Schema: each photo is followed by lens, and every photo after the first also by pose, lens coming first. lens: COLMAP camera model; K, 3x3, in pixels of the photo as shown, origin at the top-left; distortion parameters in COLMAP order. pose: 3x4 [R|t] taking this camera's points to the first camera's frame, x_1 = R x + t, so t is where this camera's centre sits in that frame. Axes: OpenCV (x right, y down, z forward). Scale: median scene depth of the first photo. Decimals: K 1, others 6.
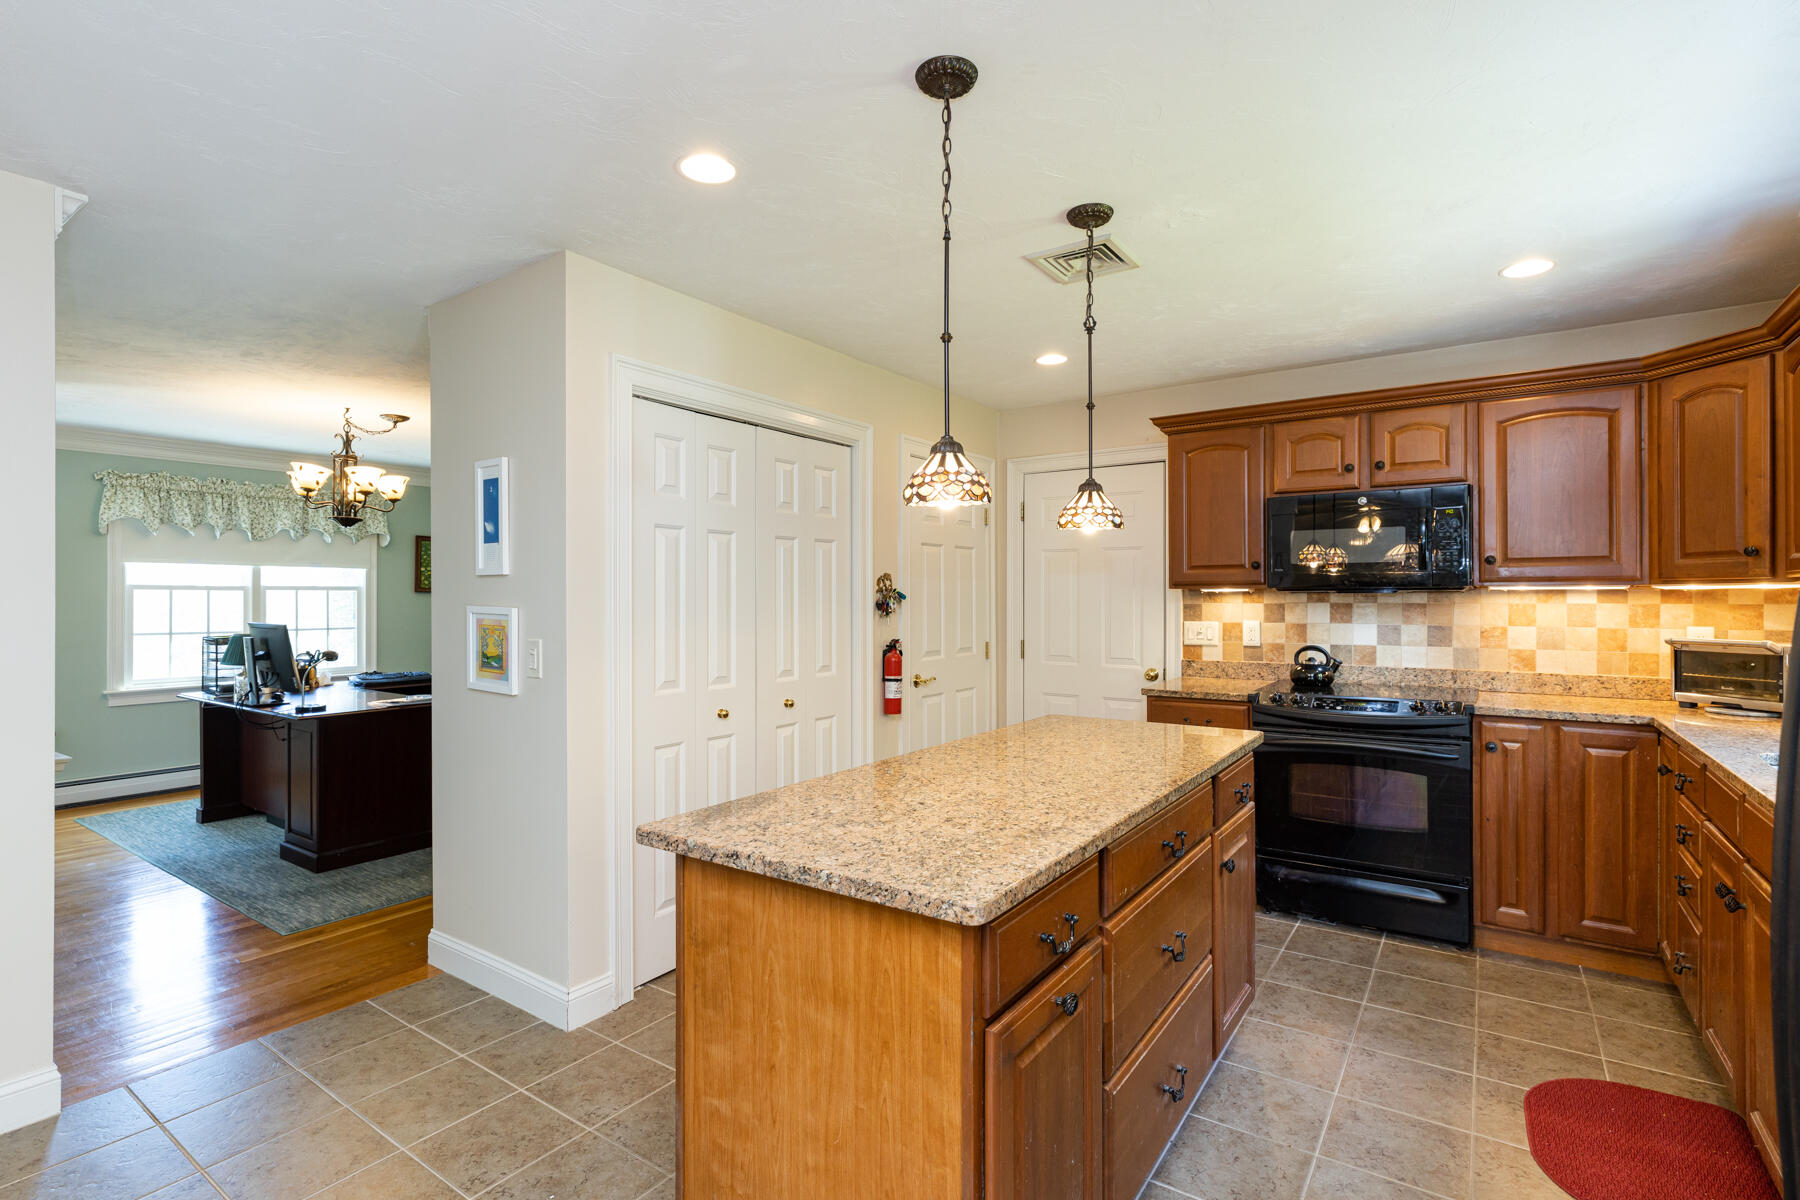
lens RADIAL K [[859.0, 0, 943.1], [0, 859.0, 602.1], [0, 0, 1]] dist [-0.002869, -0.000050]
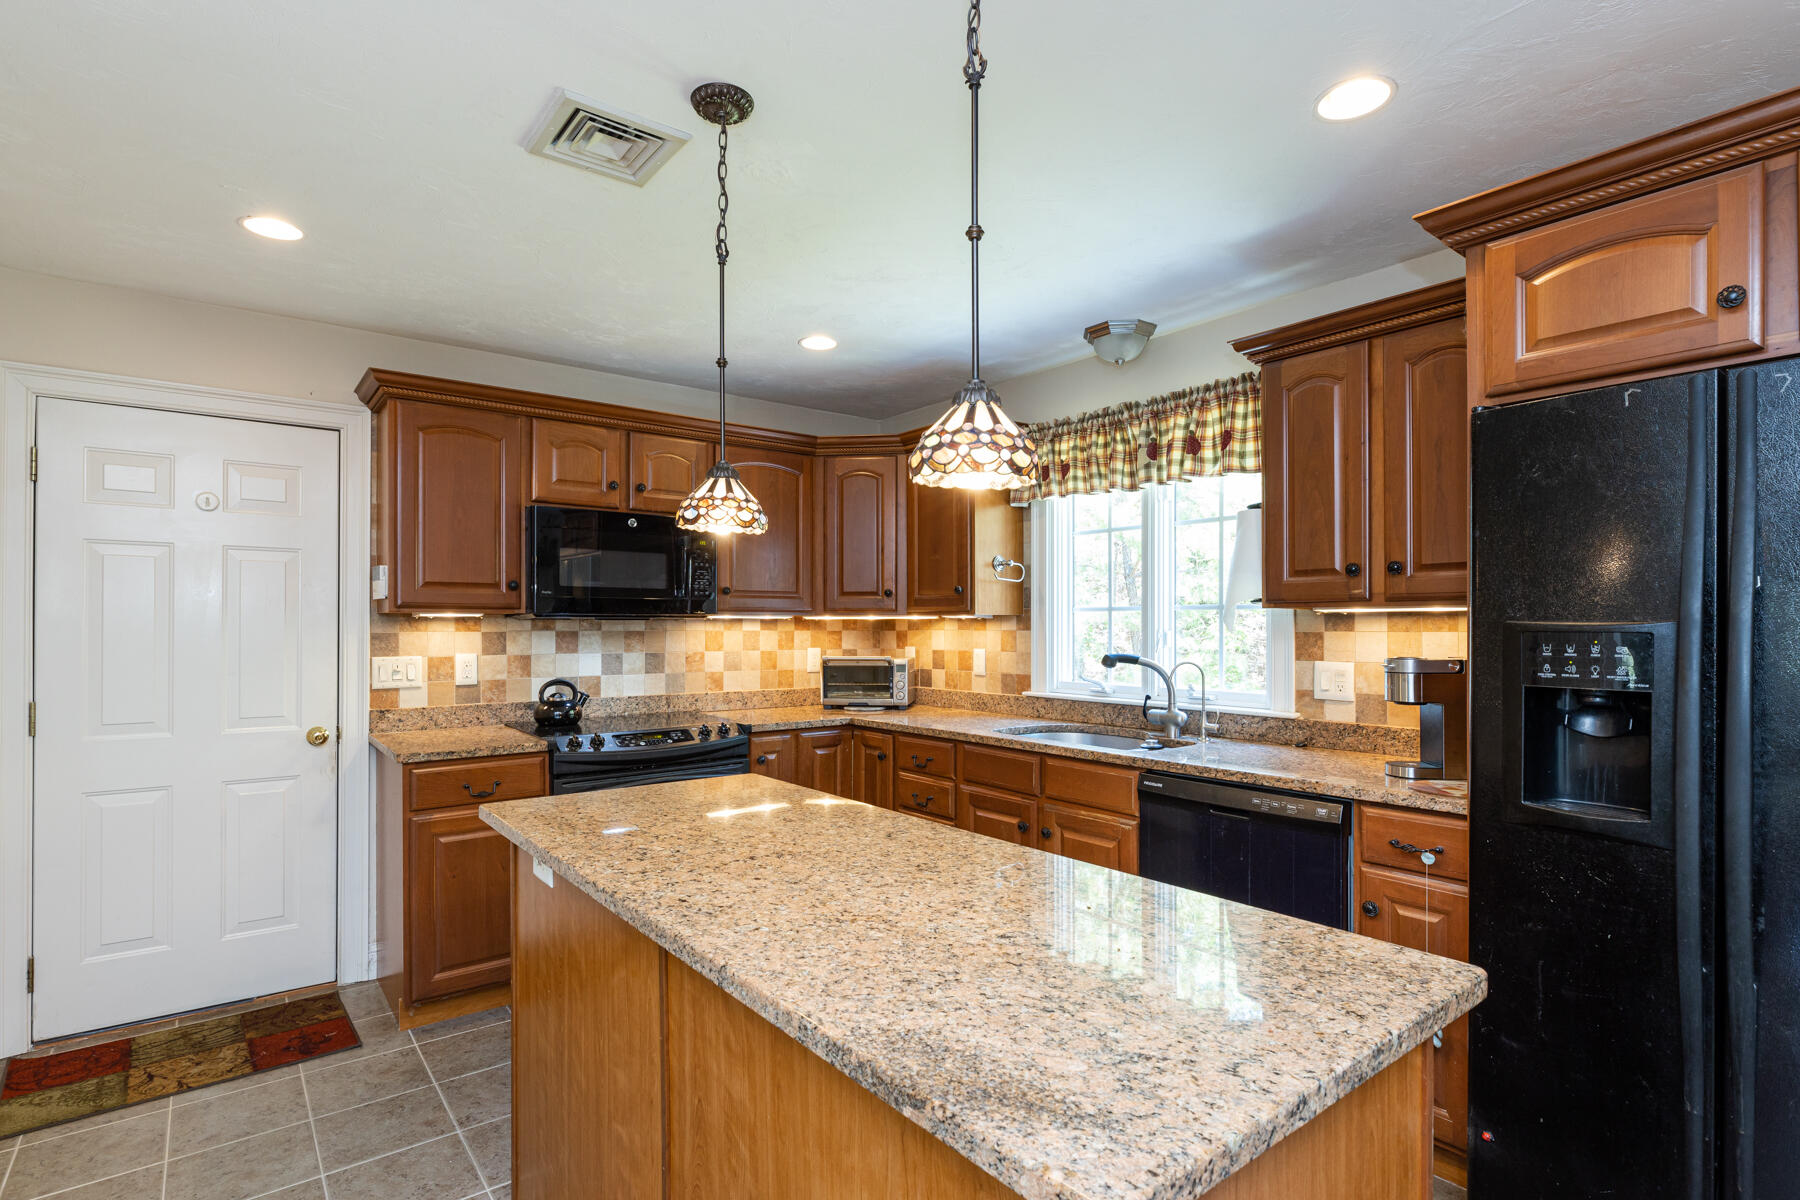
lens RADIAL K [[873.1, 0, 893.6], [0, 873.1, 630.8], [0, 0, 1]] dist [-0.001287, -0.000310]
pose [[0.326663, -0.003226, 0.945135, -0.307394], [0.002688, 0.999993, 0.002484, -0.000537], [-0.945137, 0.001729, 0.326670, 0.389294]]
